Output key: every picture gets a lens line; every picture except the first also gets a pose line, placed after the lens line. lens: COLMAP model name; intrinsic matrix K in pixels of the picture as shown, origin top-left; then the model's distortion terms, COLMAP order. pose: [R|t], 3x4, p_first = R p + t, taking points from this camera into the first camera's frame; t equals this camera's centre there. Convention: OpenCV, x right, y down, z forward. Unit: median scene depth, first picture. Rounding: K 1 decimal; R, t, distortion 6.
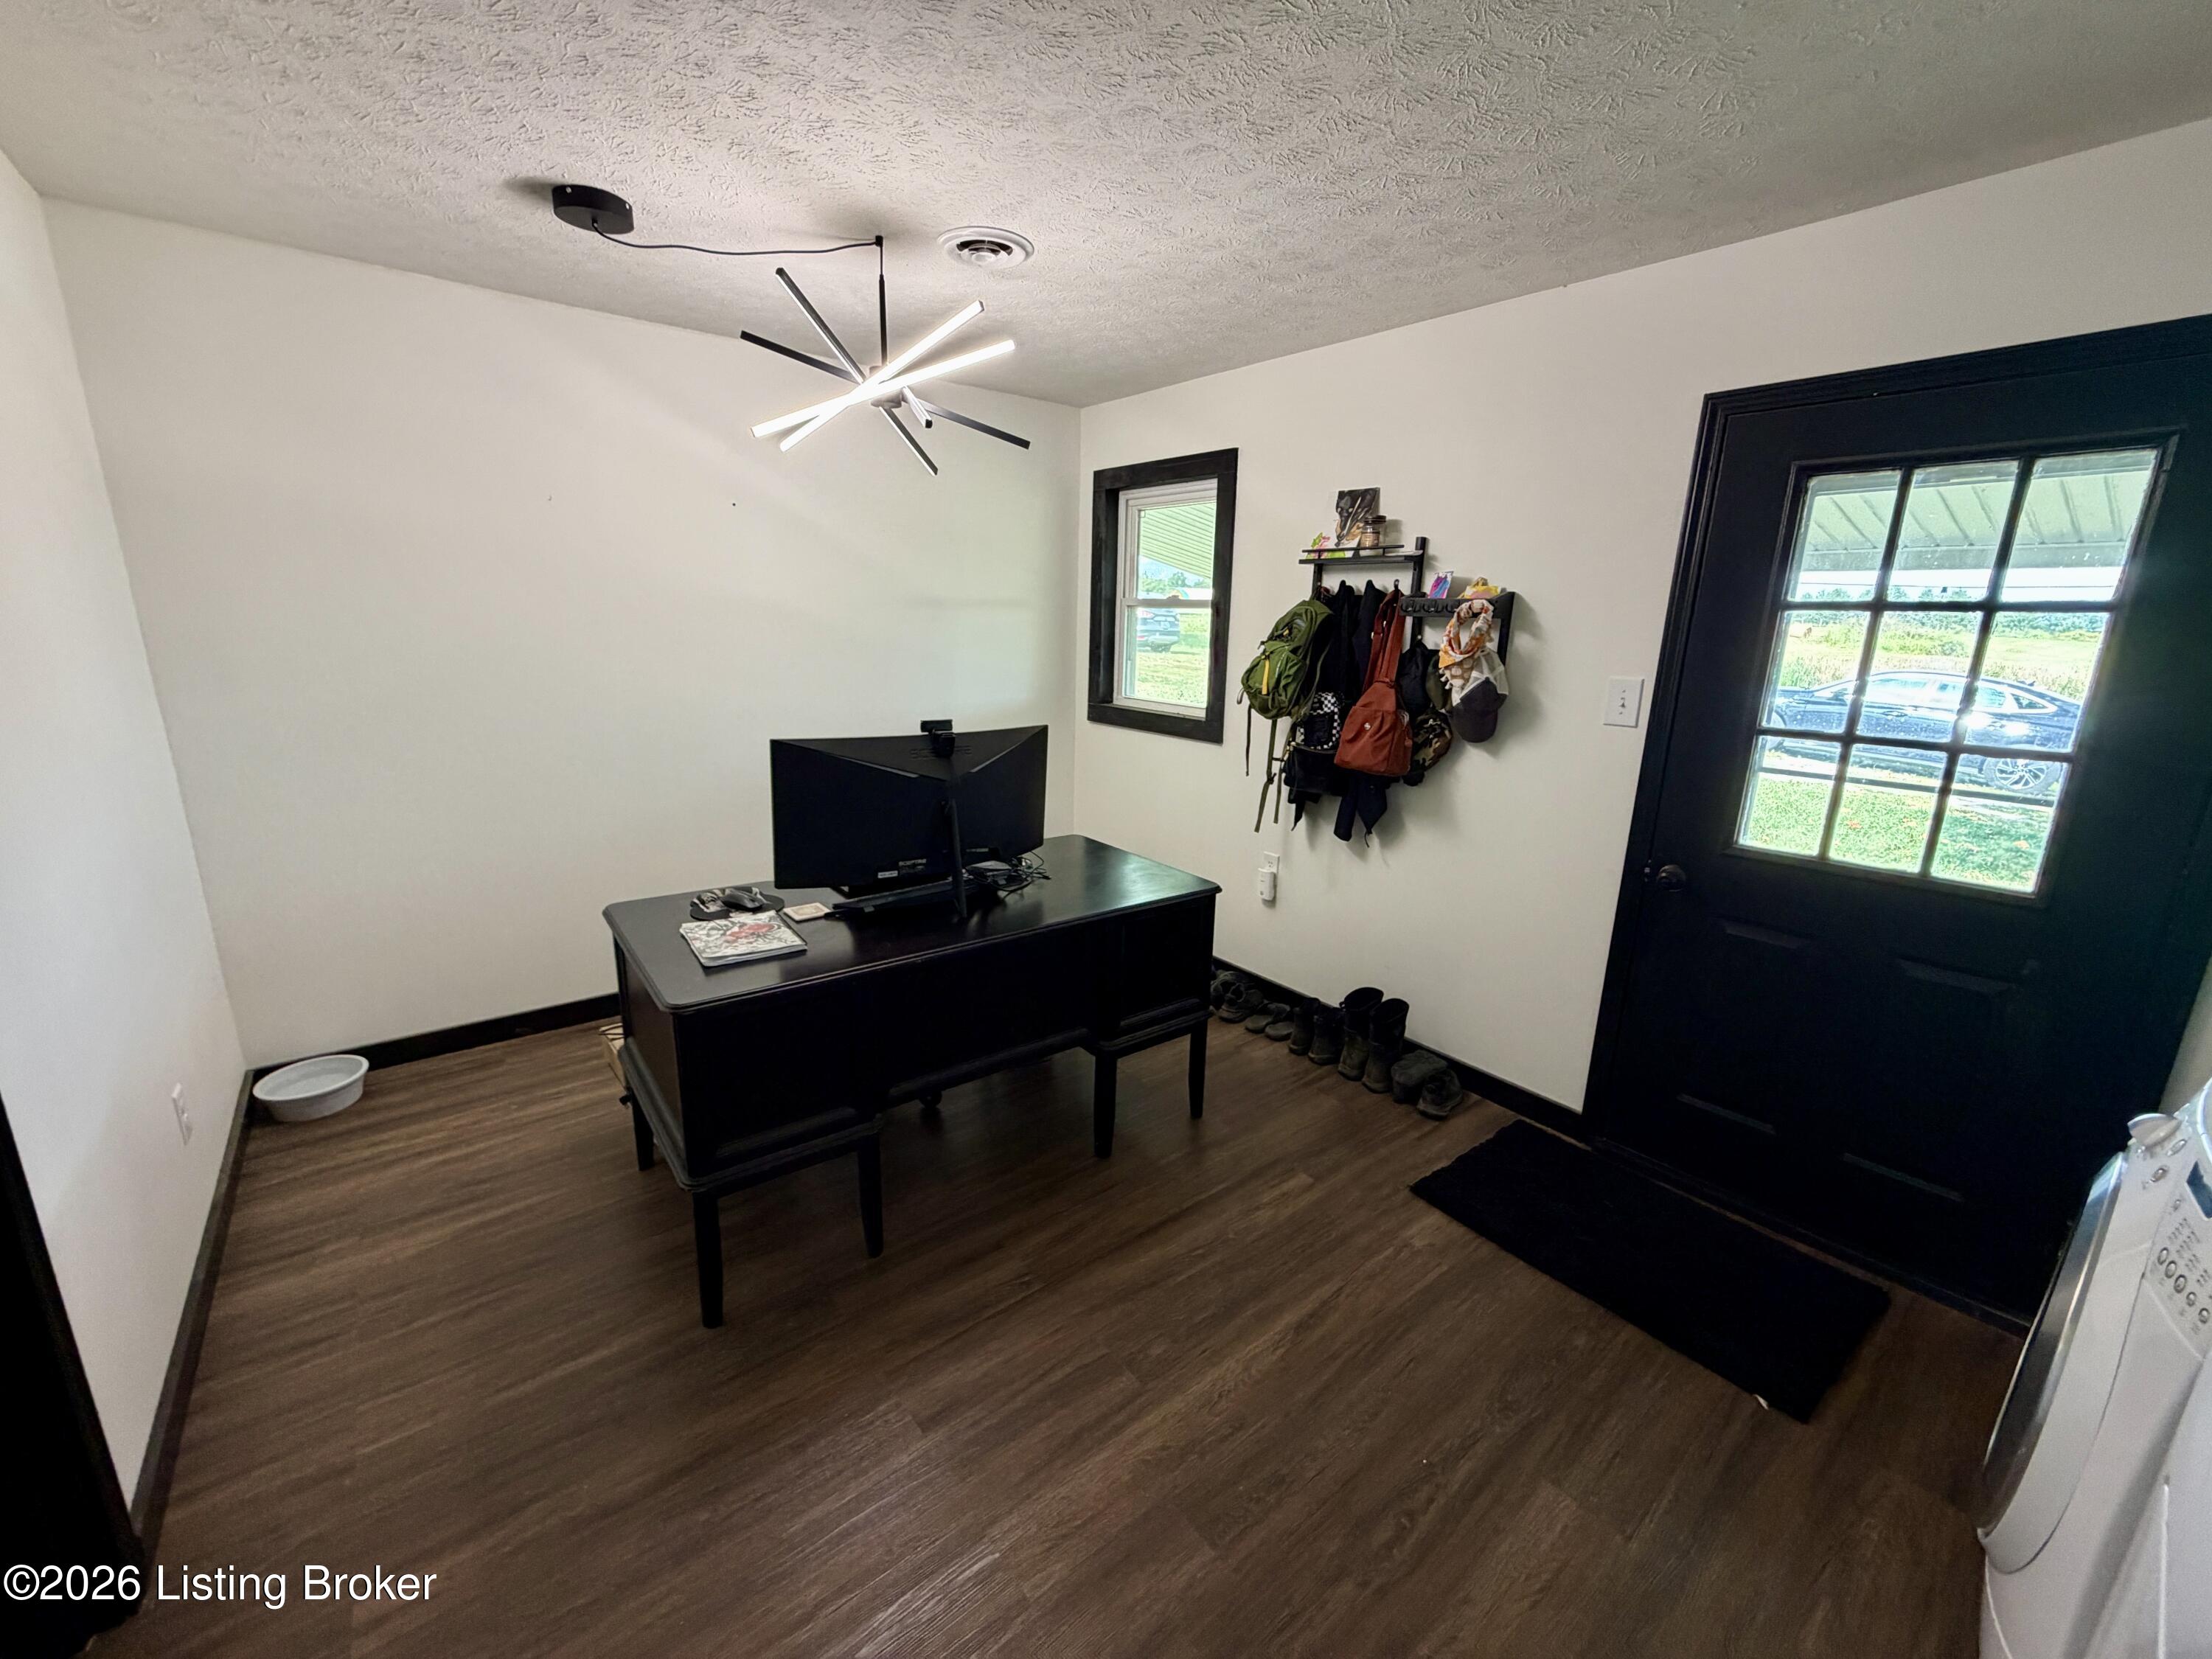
lens RADIAL K [[881.4, 0, 1104.1], [0, 881.4, 836.6], [0, 0, 1]] dist [0.000267, -0.000302]
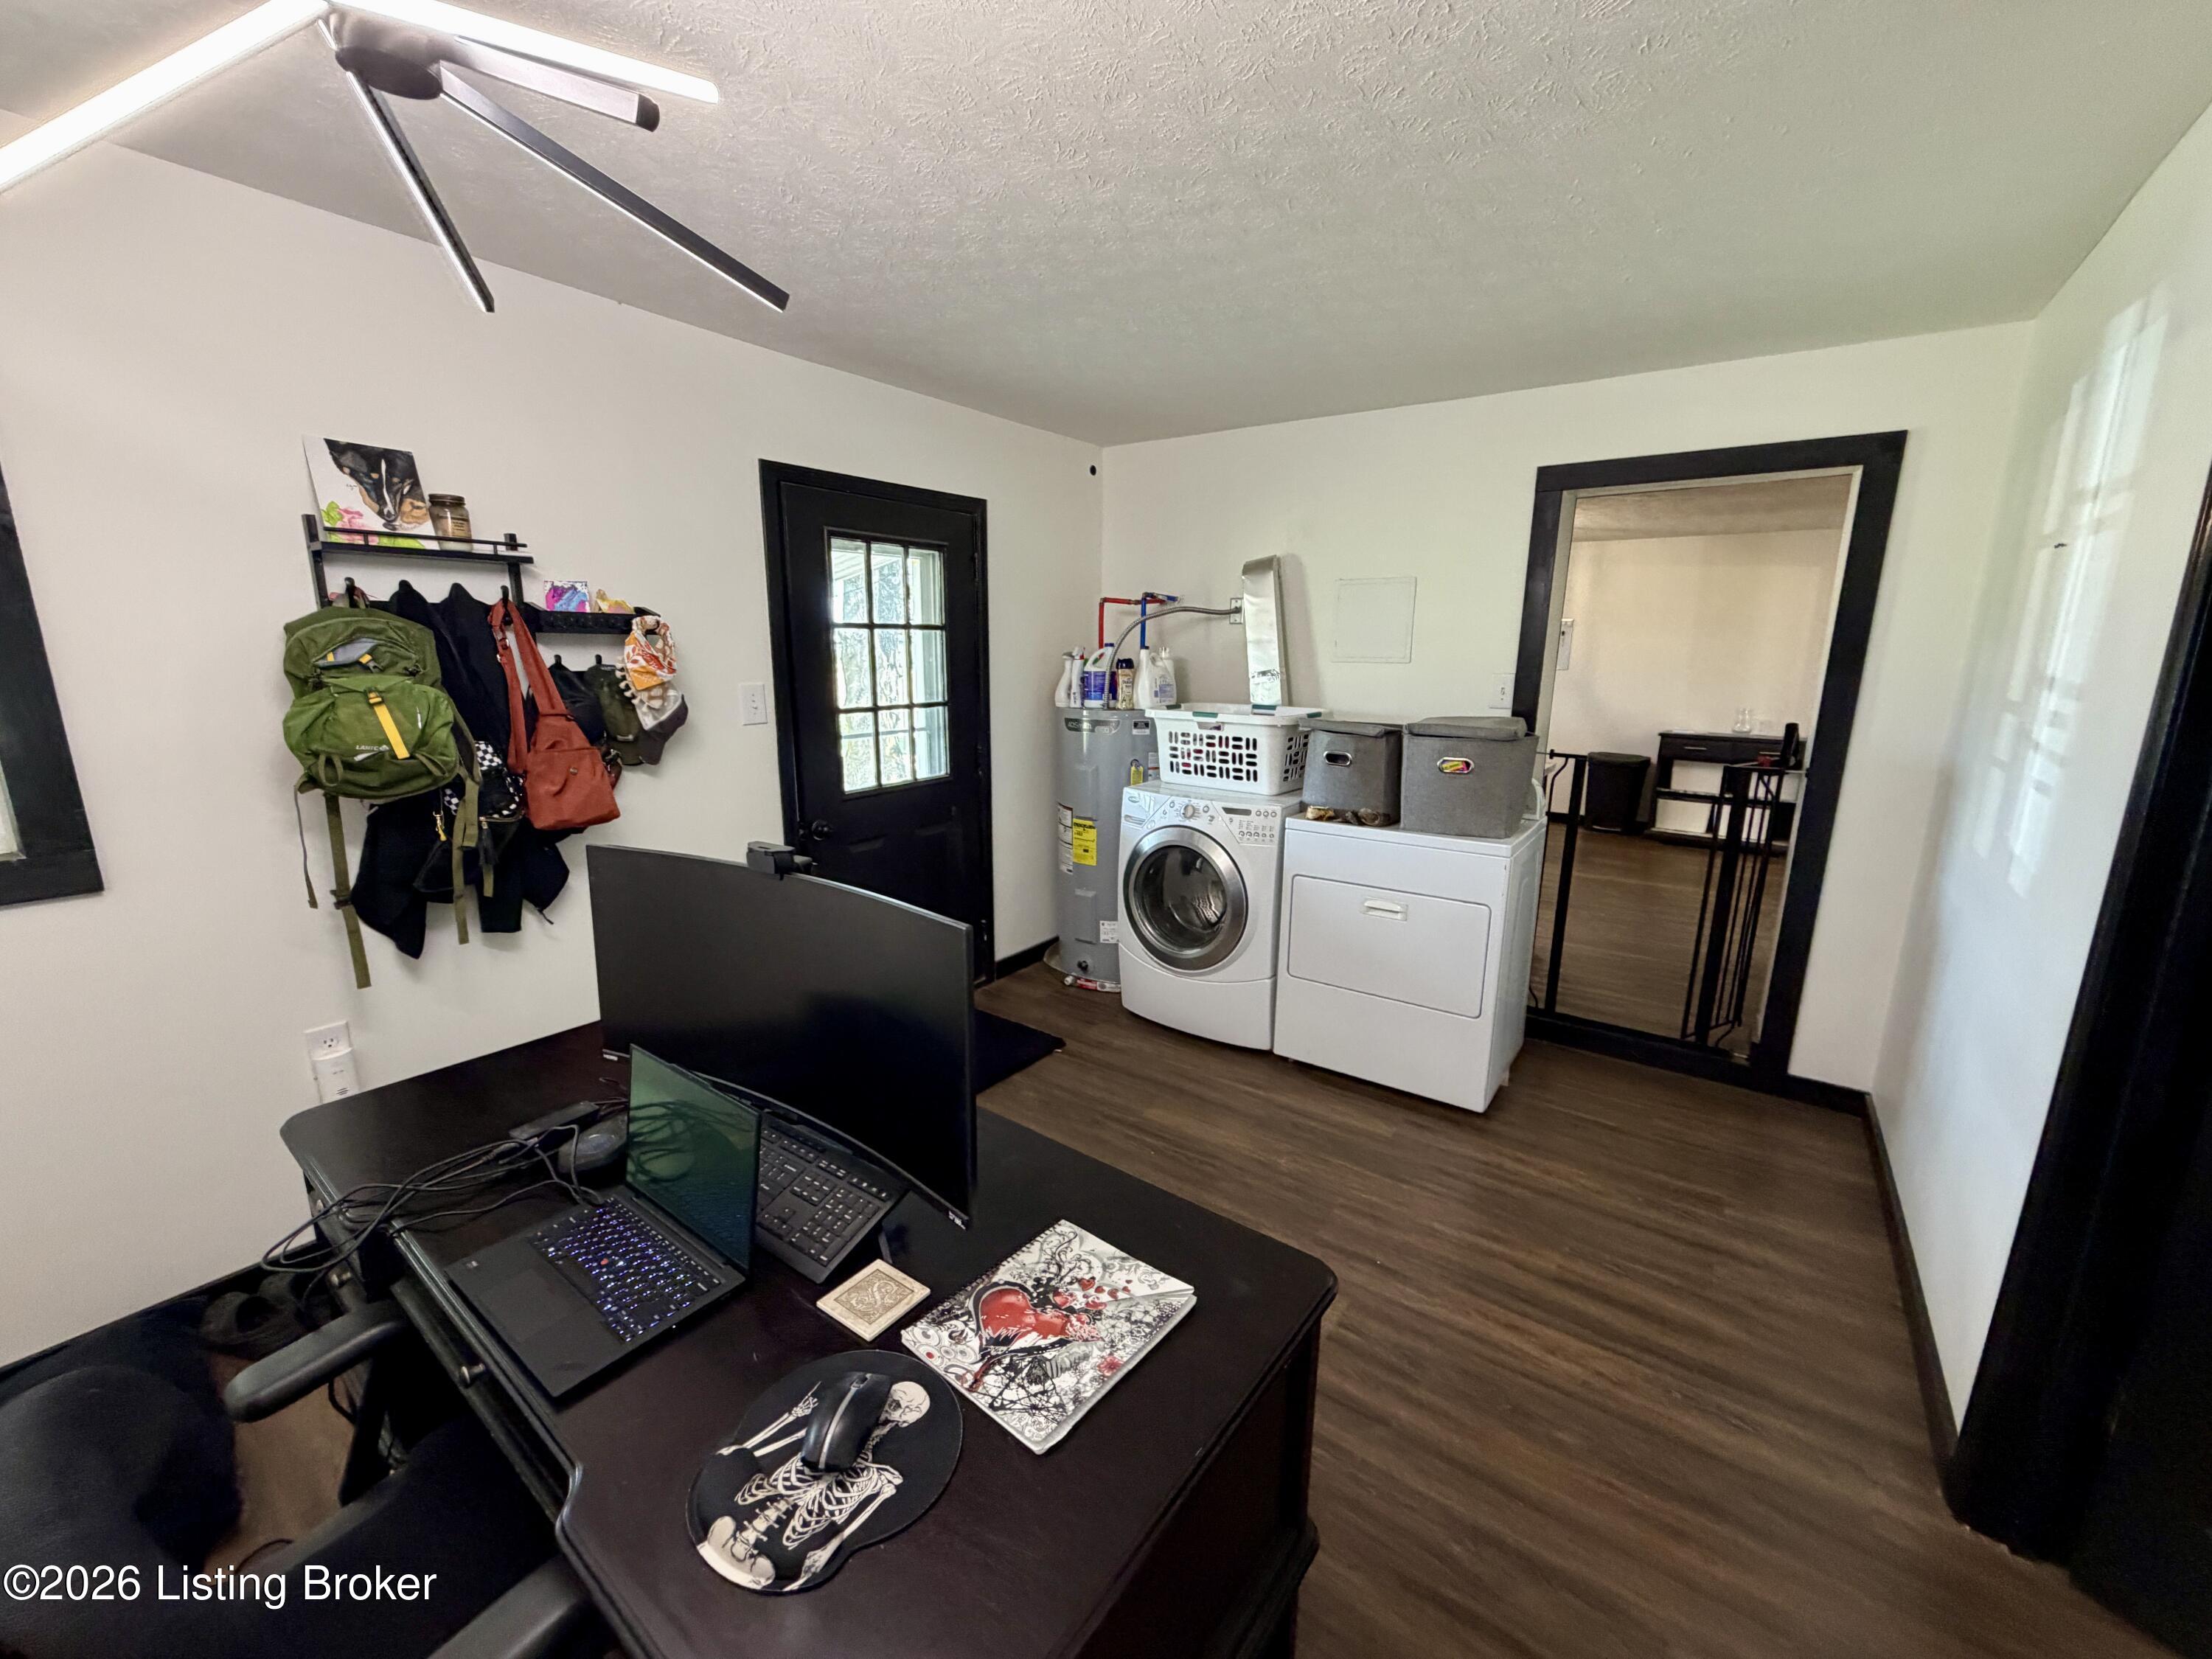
lens RADIAL K [[881.4, 0, 1104.6], [0, 881.4, 827.0], [0, 0, 1]] dist [0.000267, -0.000302]
pose [[-0.260781, -0.227713, 0.938158, -0.601241], [0.212860, 0.934305, 0.285947, -0.206576], [-0.941639, 0.274265, -0.195178, 0.726790]]
